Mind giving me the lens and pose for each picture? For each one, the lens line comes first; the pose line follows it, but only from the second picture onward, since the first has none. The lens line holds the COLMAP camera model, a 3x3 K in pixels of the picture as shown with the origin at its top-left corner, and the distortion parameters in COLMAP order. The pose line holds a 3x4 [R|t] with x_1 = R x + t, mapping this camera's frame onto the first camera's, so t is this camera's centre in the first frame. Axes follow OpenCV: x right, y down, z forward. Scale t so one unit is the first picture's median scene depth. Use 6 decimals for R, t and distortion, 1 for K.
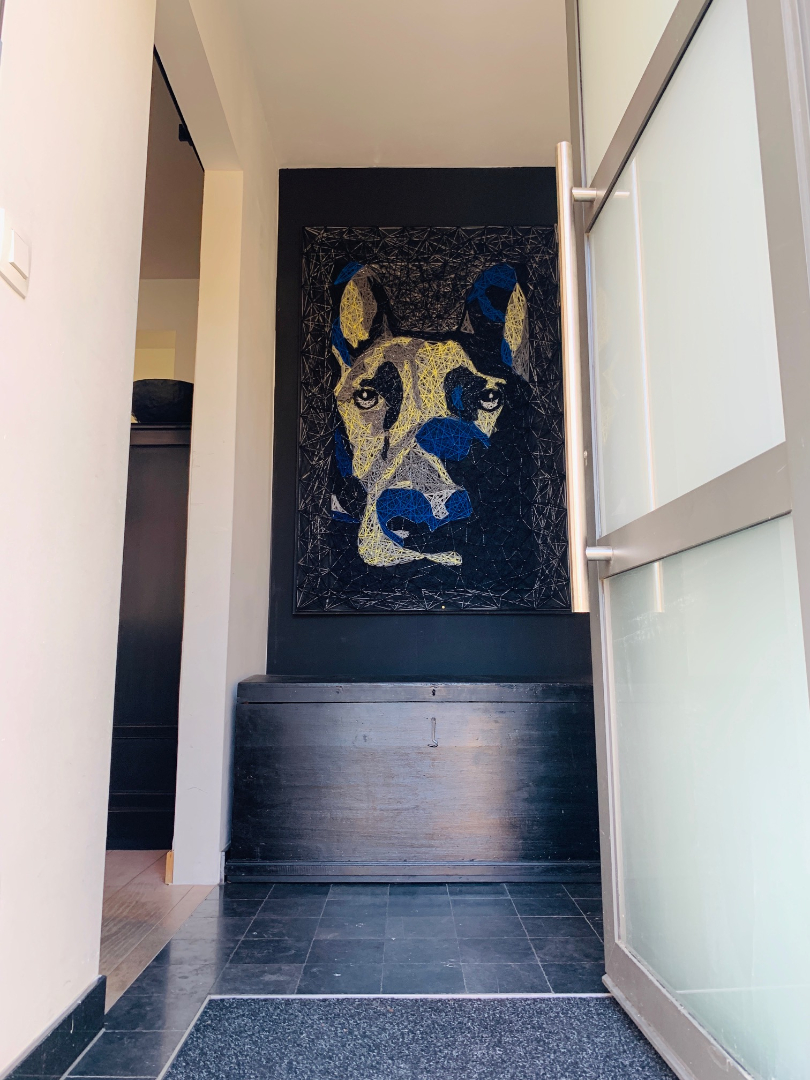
lens RADIAL K [[817.5, 0, 403.4], [0, 817.5, 535.0], [0, 0, 1]] dist [0.061814, -0.072483]
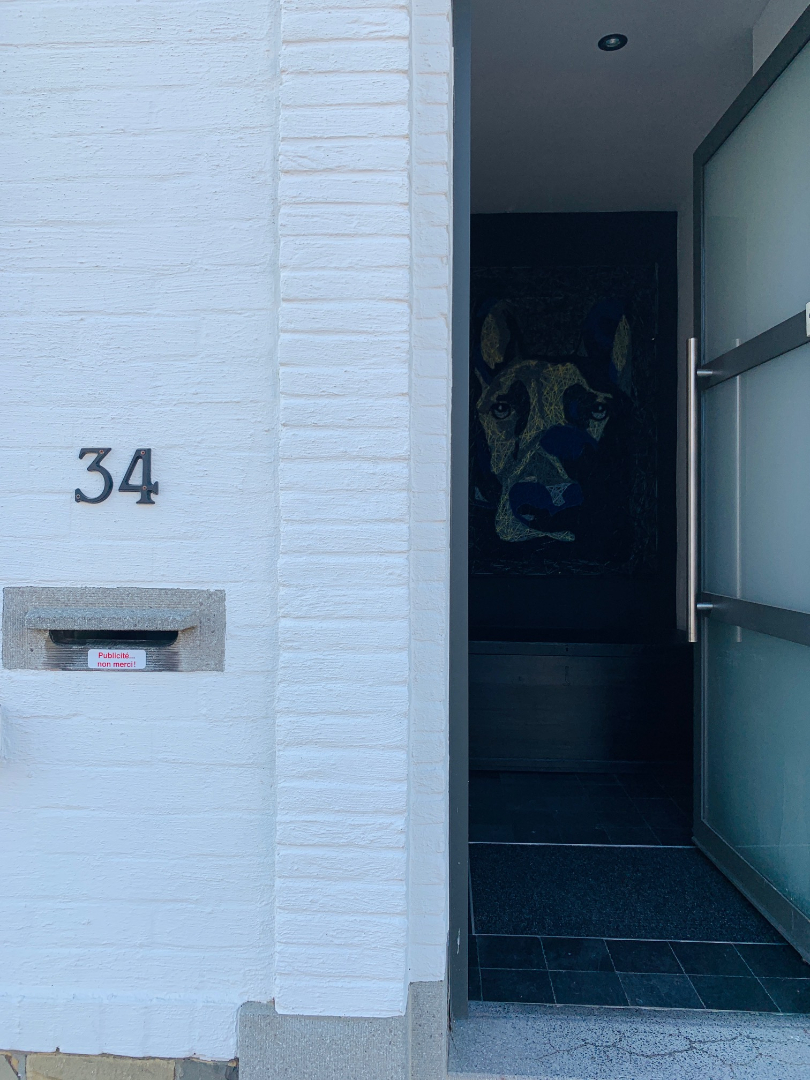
lens RADIAL K [[817.5, 0, 403.7], [0, 817.5, 543.4], [0, 0, 1]] dist [0.061814, -0.072483]
pose [[0.998871, 0.001658, -0.047478, -0.137471], [0.006626, 0.984763, 0.173778, -0.186410], [0.047043, -0.173896, 0.983640, -0.309231]]
